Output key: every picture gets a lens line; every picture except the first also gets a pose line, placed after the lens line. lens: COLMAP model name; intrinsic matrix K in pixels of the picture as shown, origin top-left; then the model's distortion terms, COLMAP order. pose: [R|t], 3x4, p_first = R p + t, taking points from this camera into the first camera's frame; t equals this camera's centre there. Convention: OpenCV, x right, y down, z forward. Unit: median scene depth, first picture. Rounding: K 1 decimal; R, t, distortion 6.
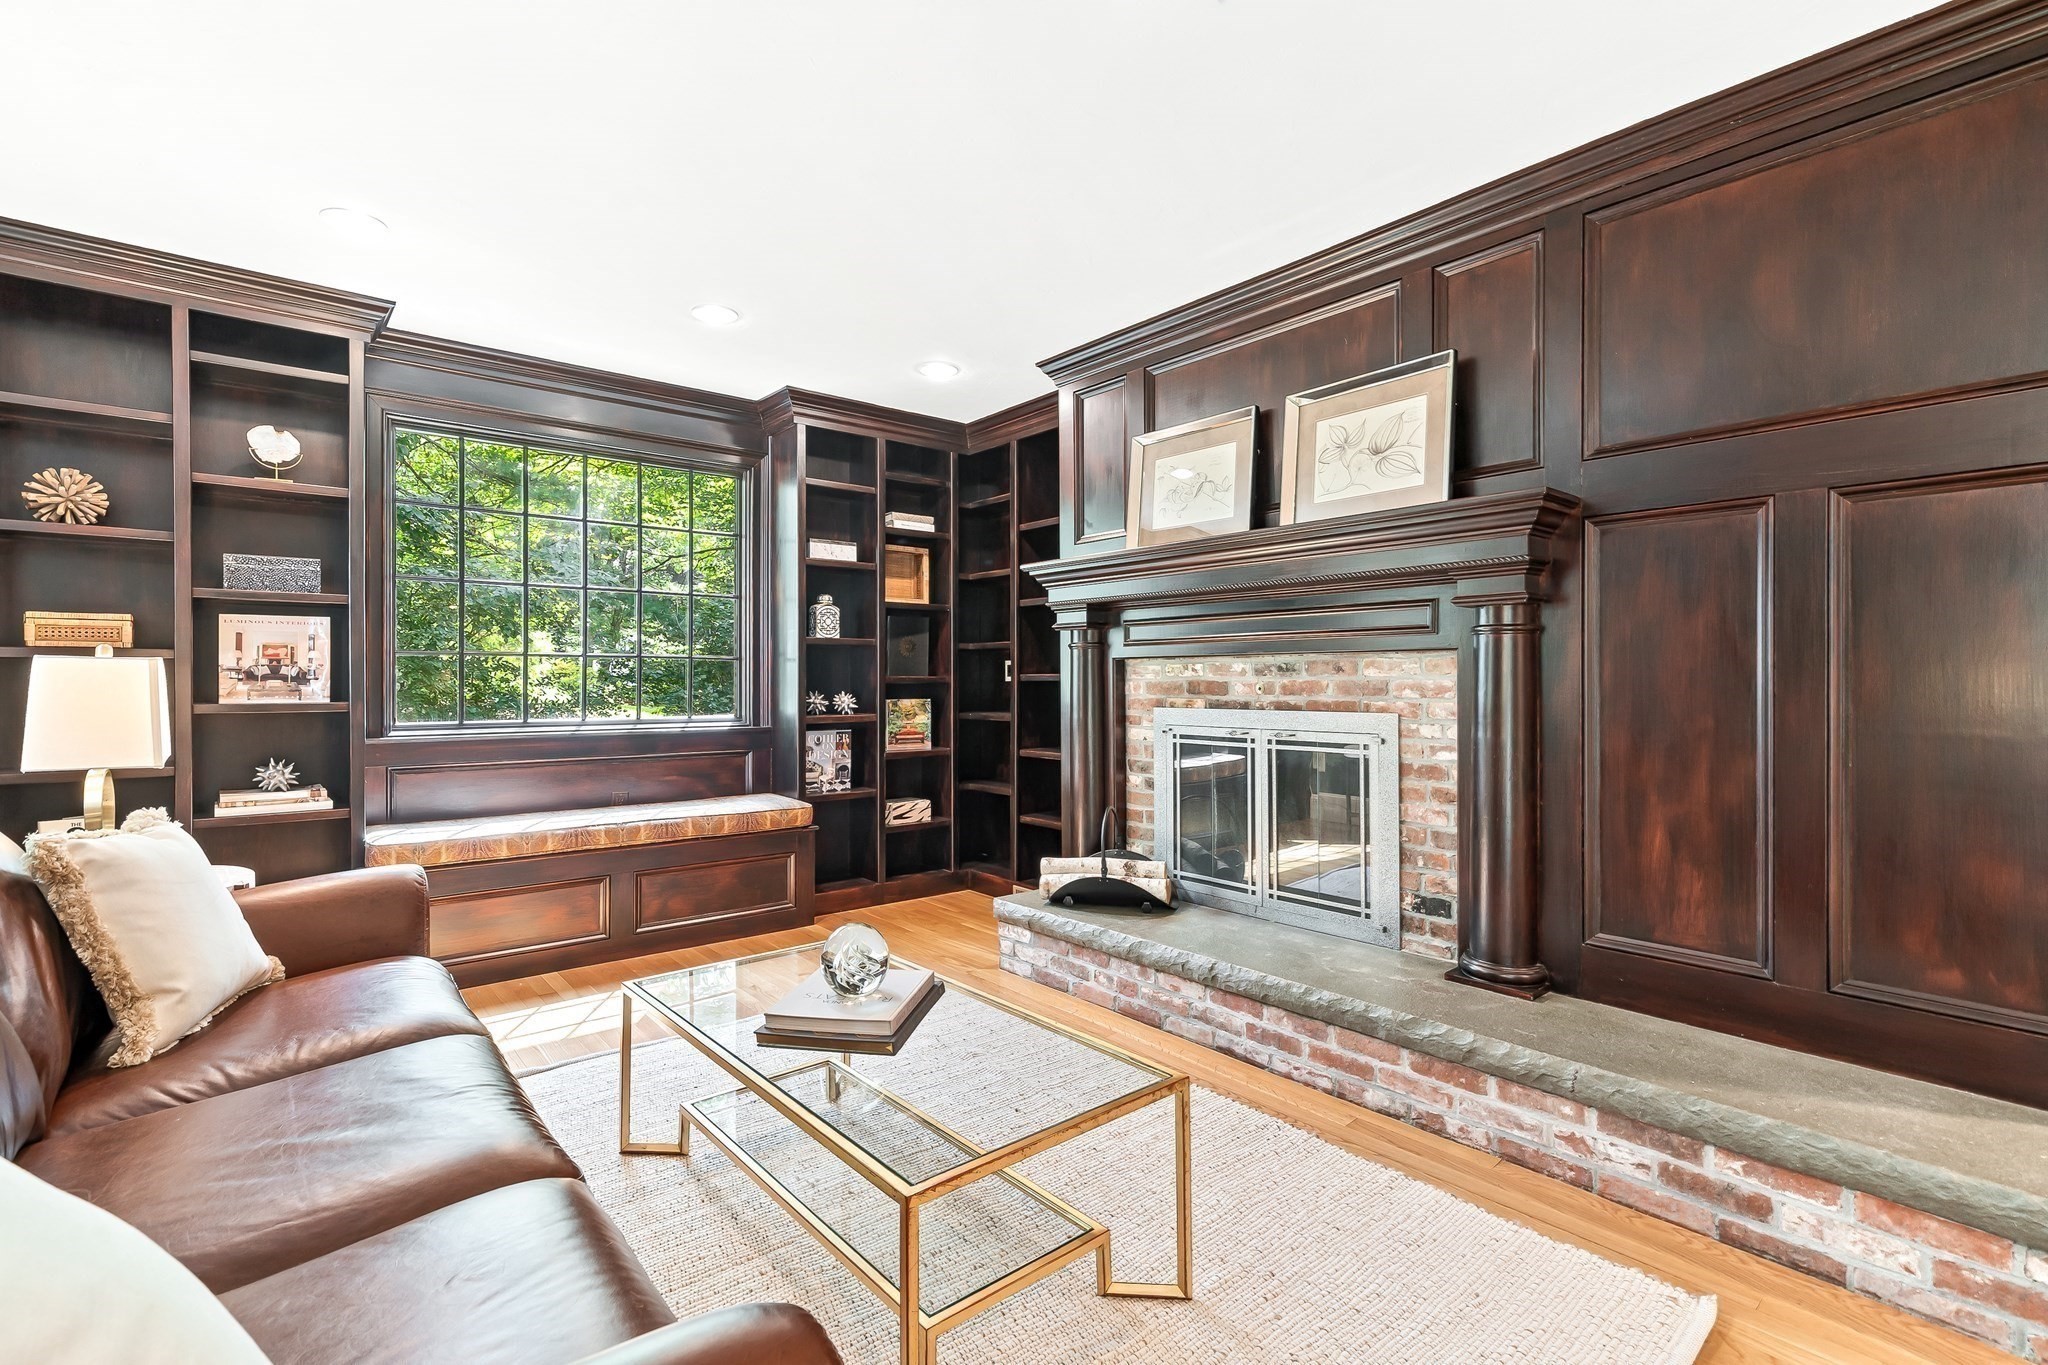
lens RADIAL K [[945.0, 0, 1021.1], [0, 945.0, 684.3], [0, 0, 1]] dist [-0.000078, 0.000947]
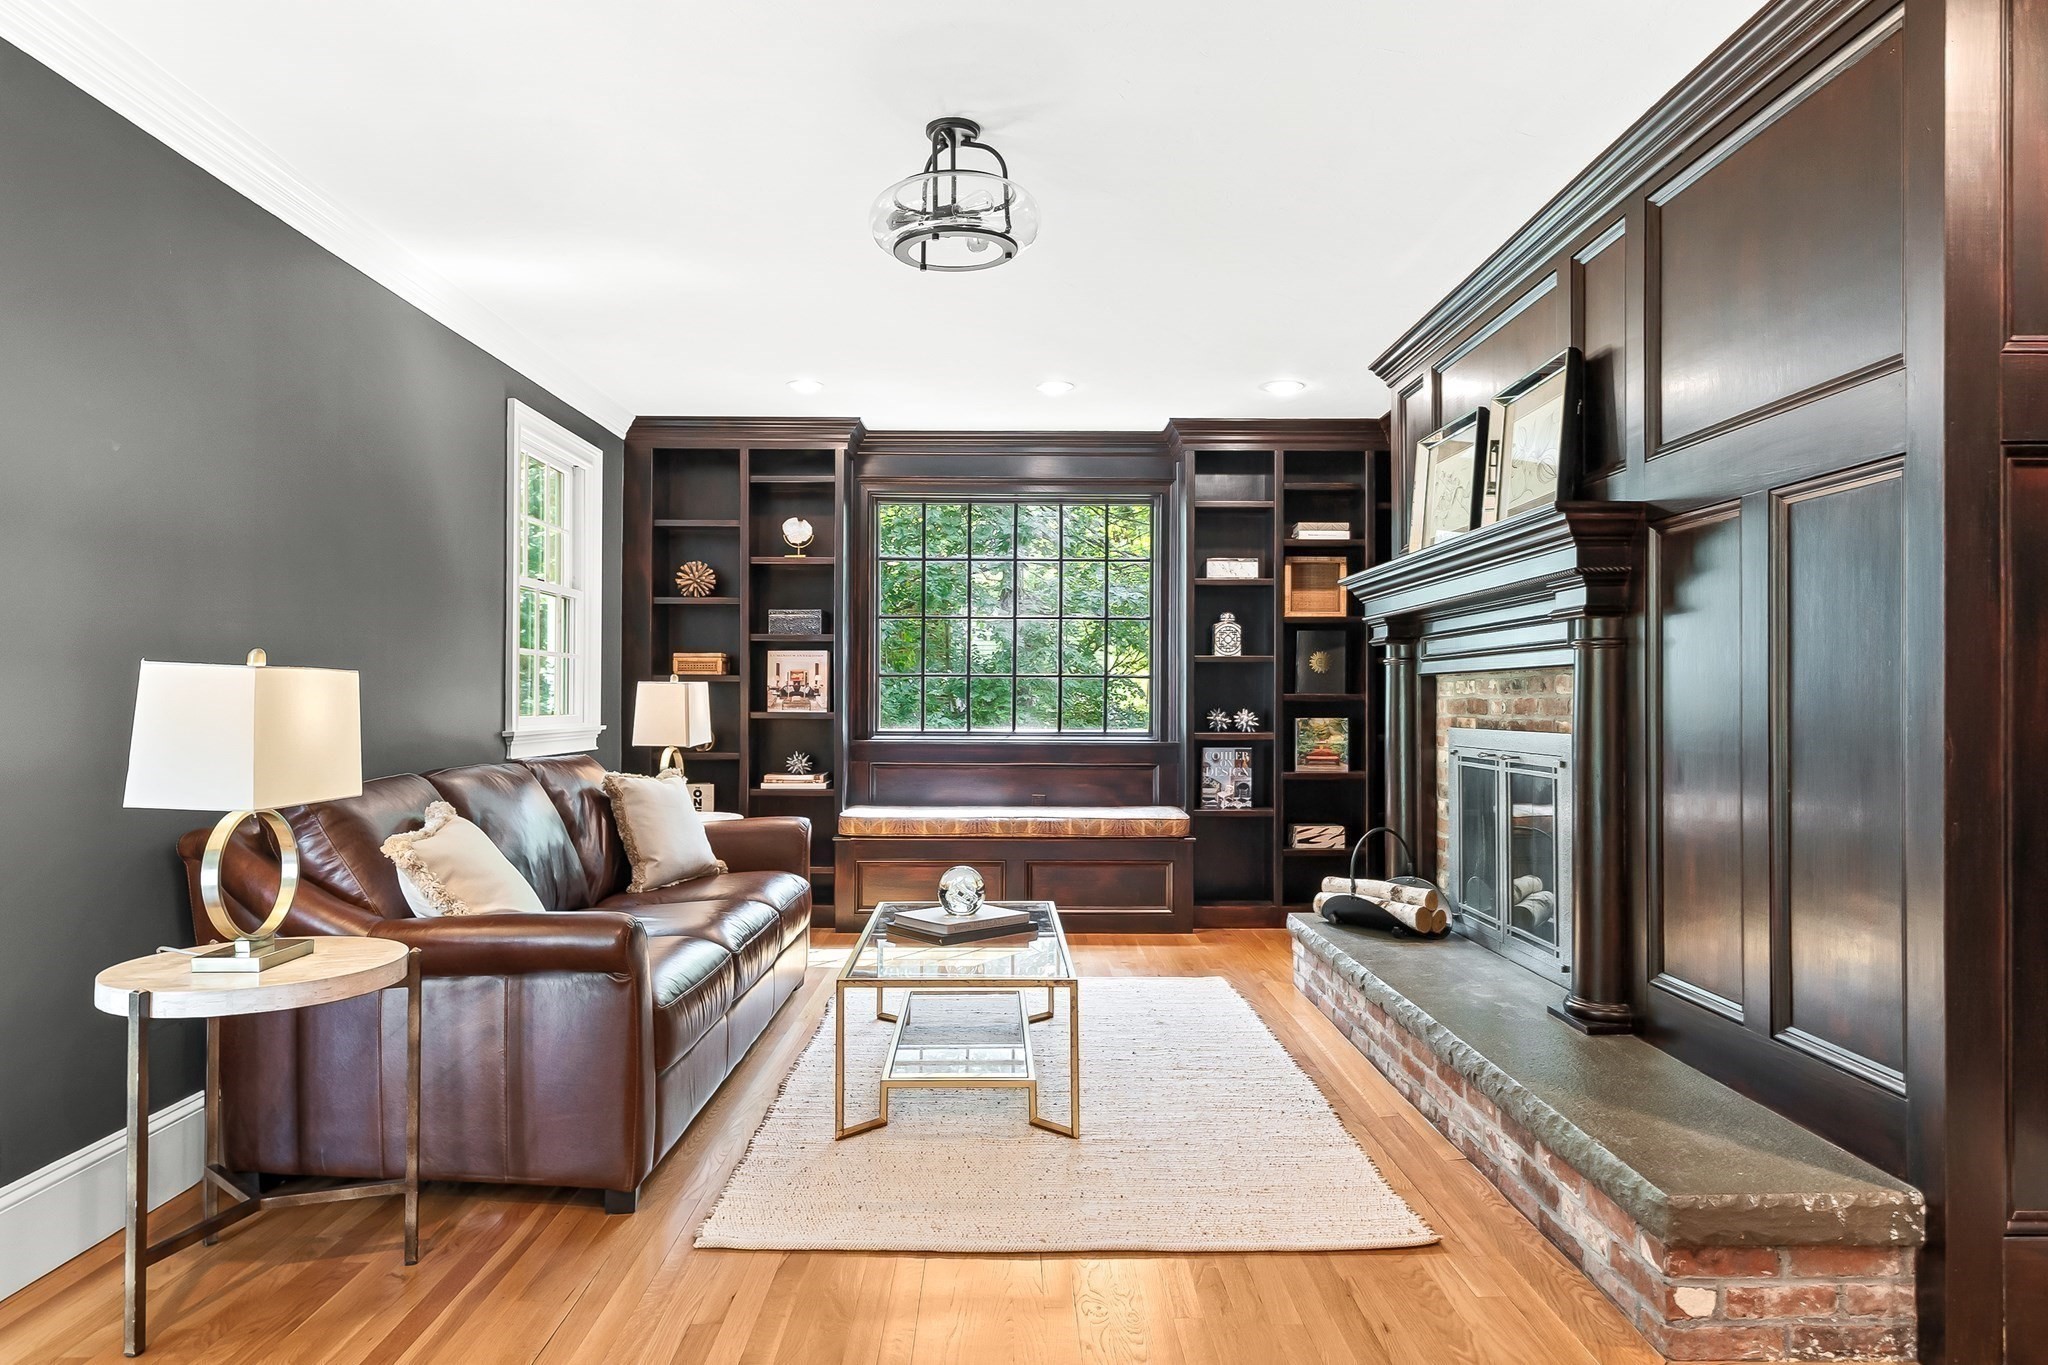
lens RADIAL K [[1312.9, 0, 1024.0], [0, 1312.9, 682.5], [0, 0, 1]] dist [0.001789, 0.001428]
pose [[0.768534, -0.005011, -0.639790, 0.686650], [-0.006125, 0.999866, -0.015189, 0.002834], [0.639780, 0.015593, 0.768400, -0.277495]]
